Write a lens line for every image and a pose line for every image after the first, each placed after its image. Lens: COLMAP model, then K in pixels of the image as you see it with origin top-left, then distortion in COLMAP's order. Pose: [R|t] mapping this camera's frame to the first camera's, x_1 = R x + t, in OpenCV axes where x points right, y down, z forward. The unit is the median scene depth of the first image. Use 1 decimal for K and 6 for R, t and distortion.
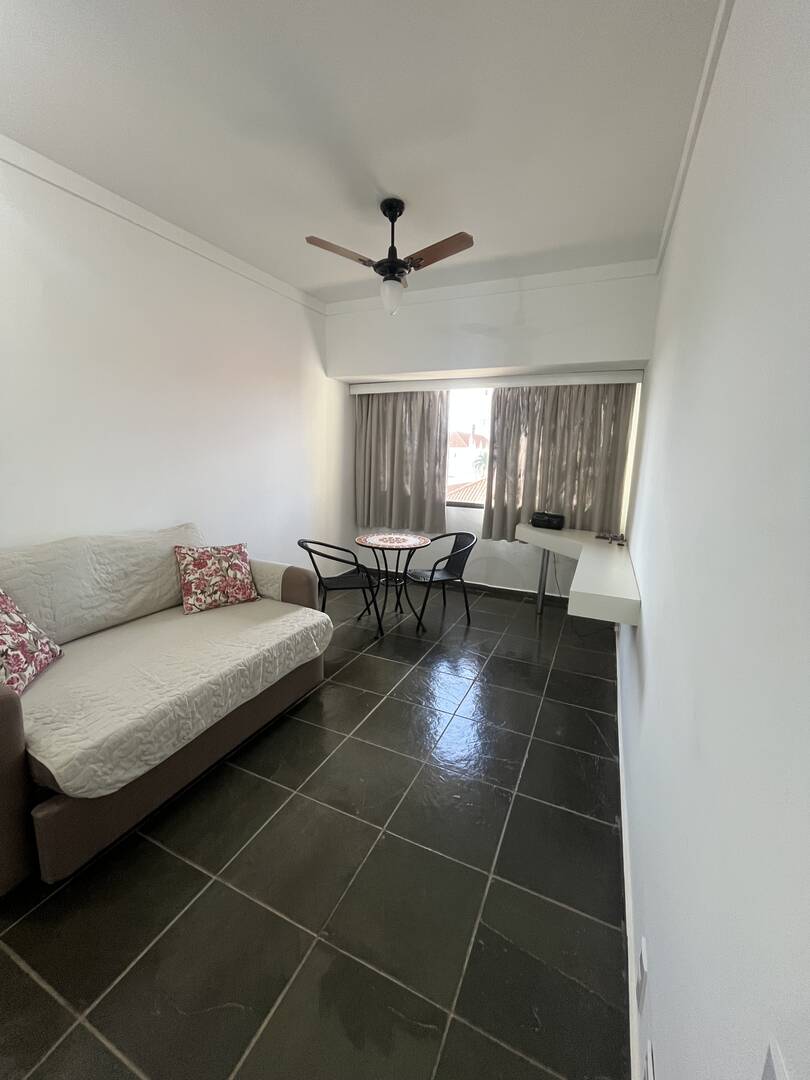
lens RADIAL K [[436.8, 0, 404.0], [0, 436.8, 538.1], [0, 0, 1]] dist [-0.000935, 0.000110]
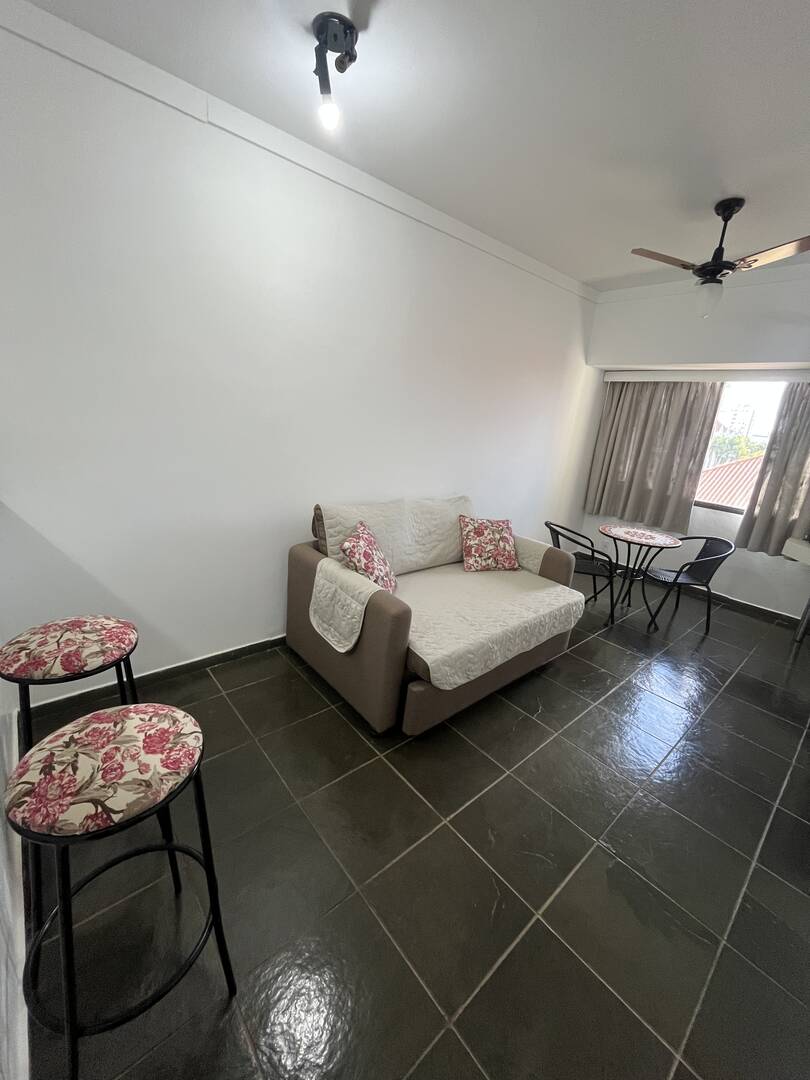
lens RADIAL K [[436.8, 0, 403.9], [0, 436.8, 535.8], [0, 0, 1]] dist [-0.000935, 0.000110]
pose [[0.911550, 0.163355, -0.377348, -0.148971], [-0.139564, 0.986136, 0.089760, -0.009315], [0.386780, -0.029157, 0.921711, -0.154982]]
